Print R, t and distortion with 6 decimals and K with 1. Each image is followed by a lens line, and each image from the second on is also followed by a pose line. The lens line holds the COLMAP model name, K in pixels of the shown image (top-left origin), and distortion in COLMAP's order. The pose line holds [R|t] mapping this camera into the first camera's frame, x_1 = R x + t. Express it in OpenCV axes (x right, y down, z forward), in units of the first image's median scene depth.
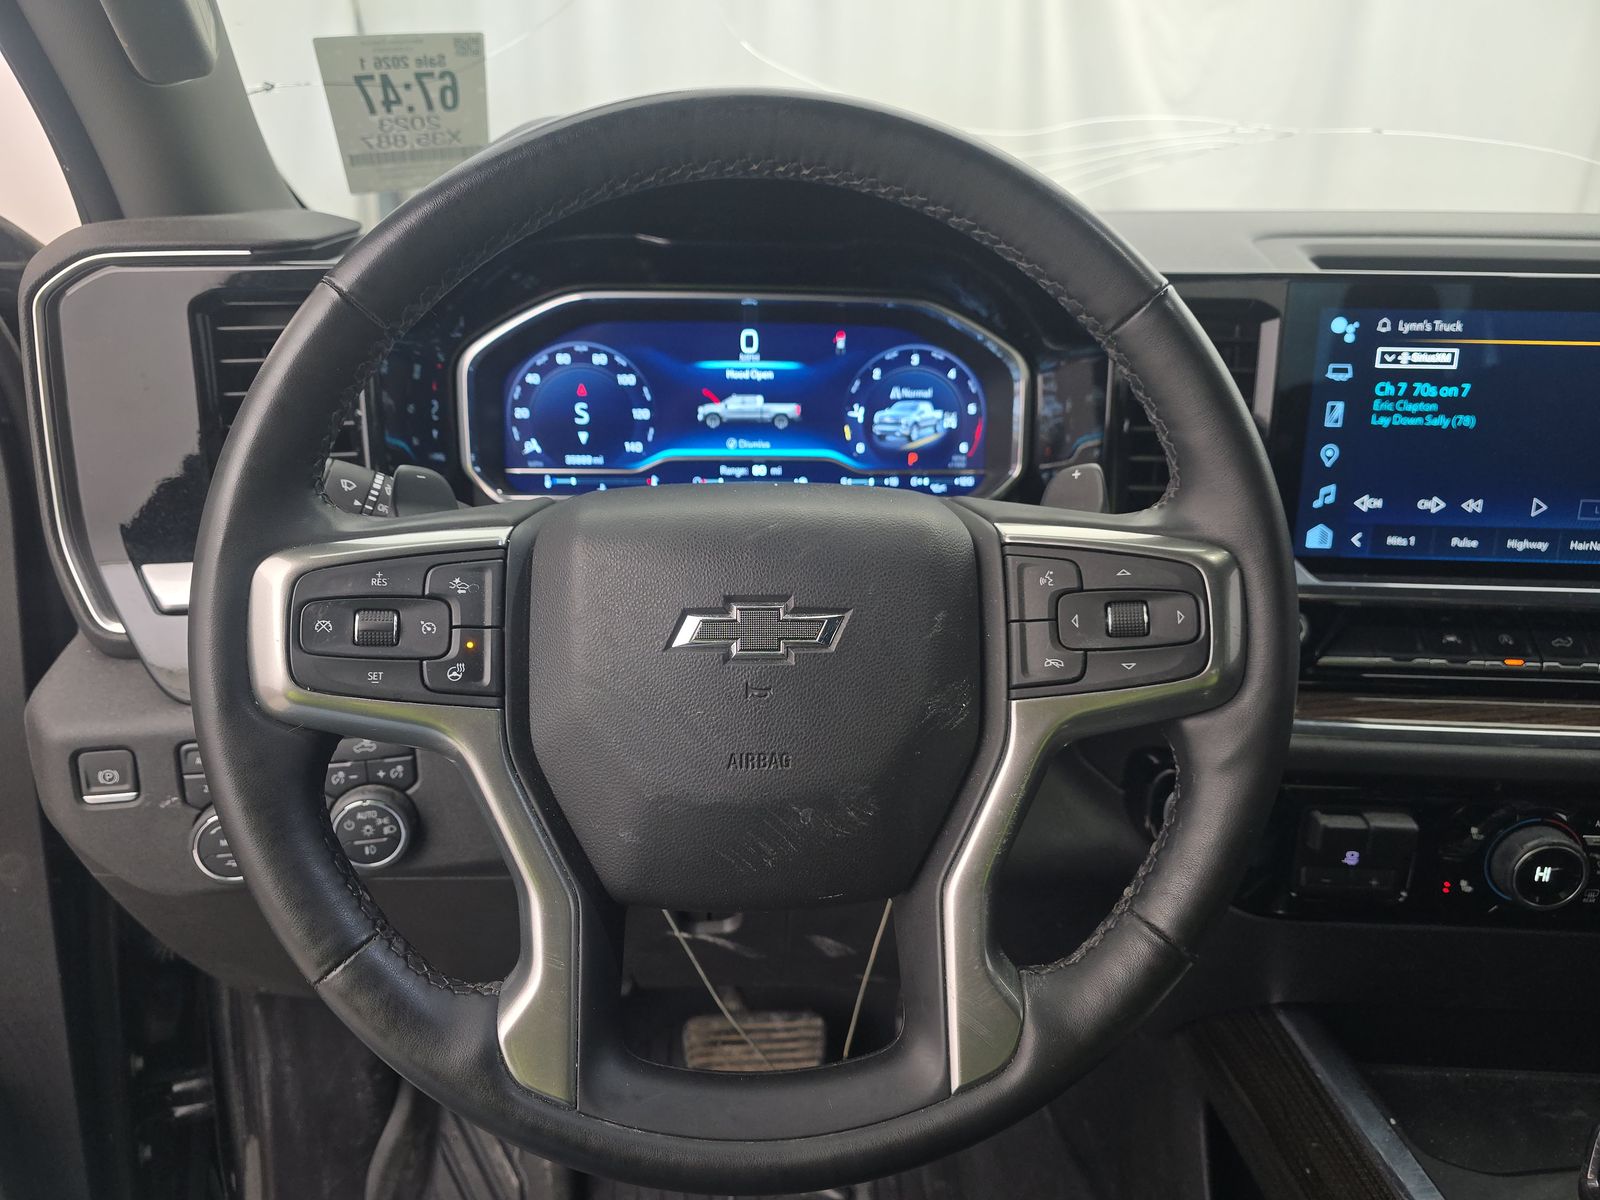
lens RADIAL K [[1057.2, 0, 794.3], [0, 1057.2, 582.9], [0, 0, 1]] dist [-0.002169, -0.018169]
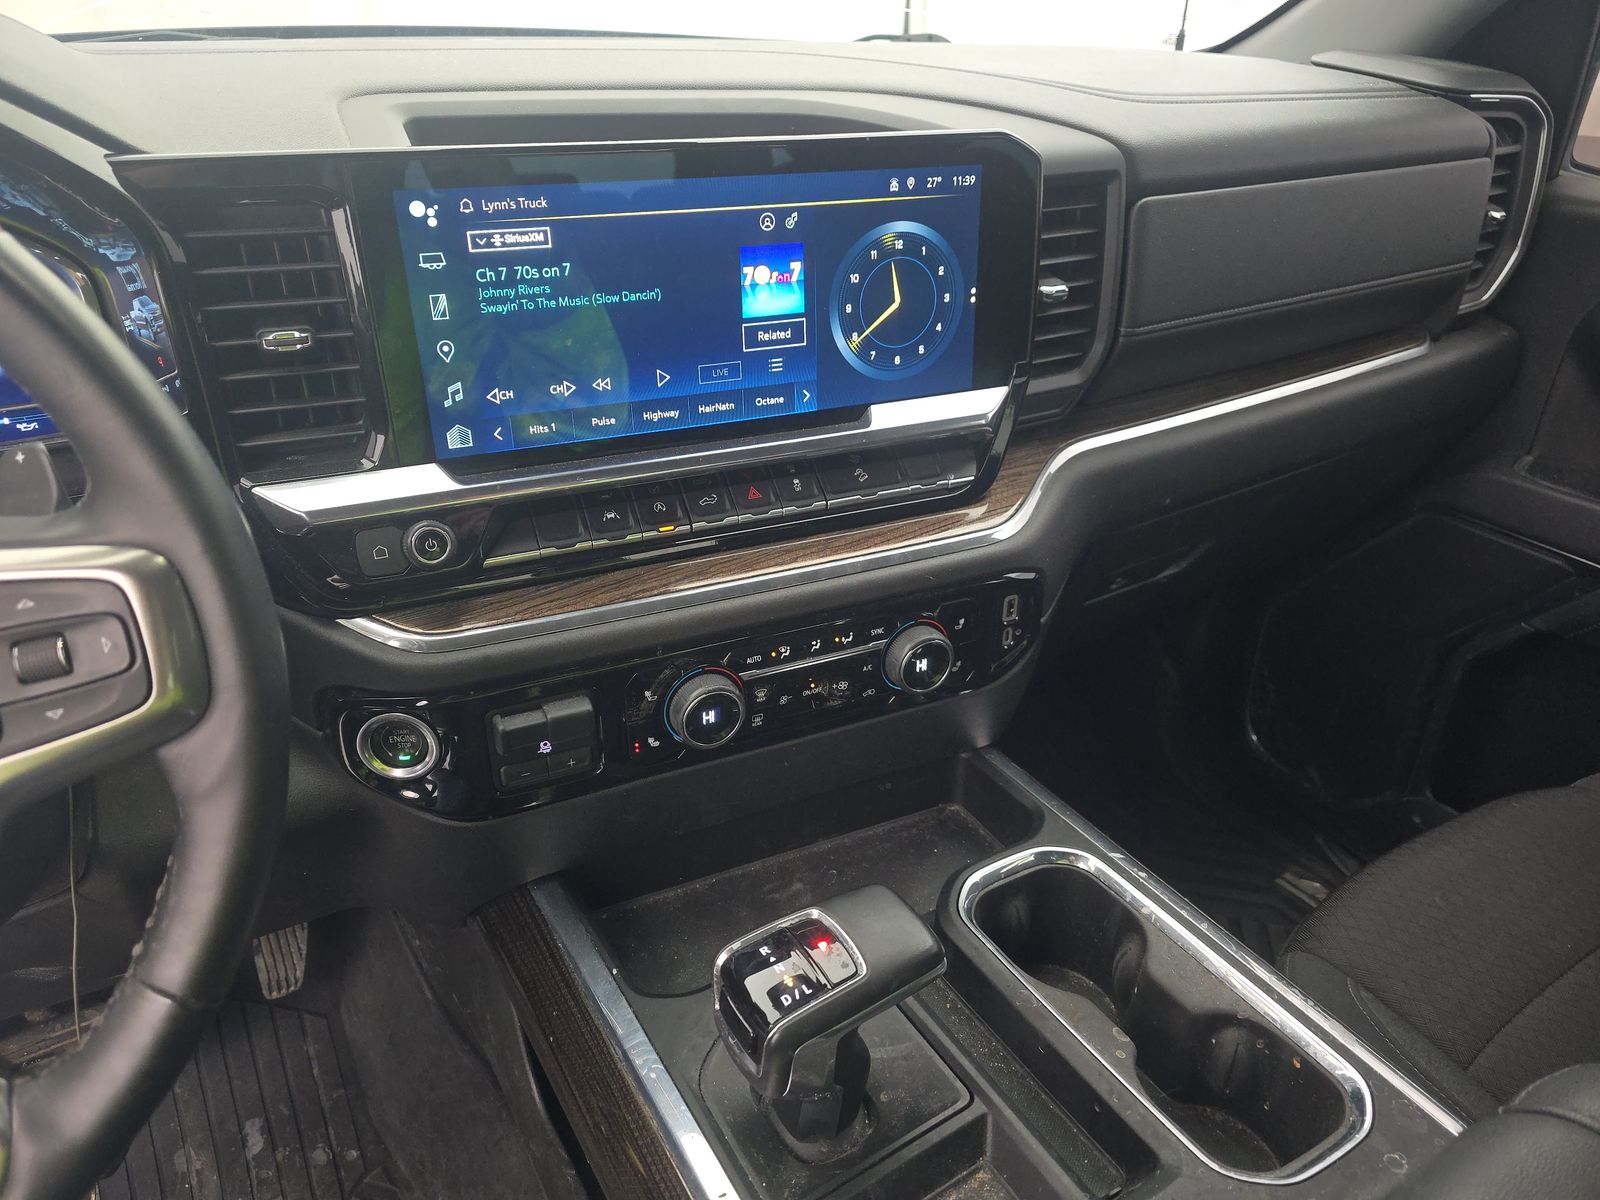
lens RADIAL K [[1057.2, 0, 791.9], [0, 1057.2, 603.4], [0, 0, 1]] dist [-0.002169, -0.018169]
pose [[0.866244, -0.224425, 0.446380, 0.311475], [0.134352, 0.965161, 0.224529, -0.075901], [-0.481219, -0.134524, 0.866217, 0.007071]]
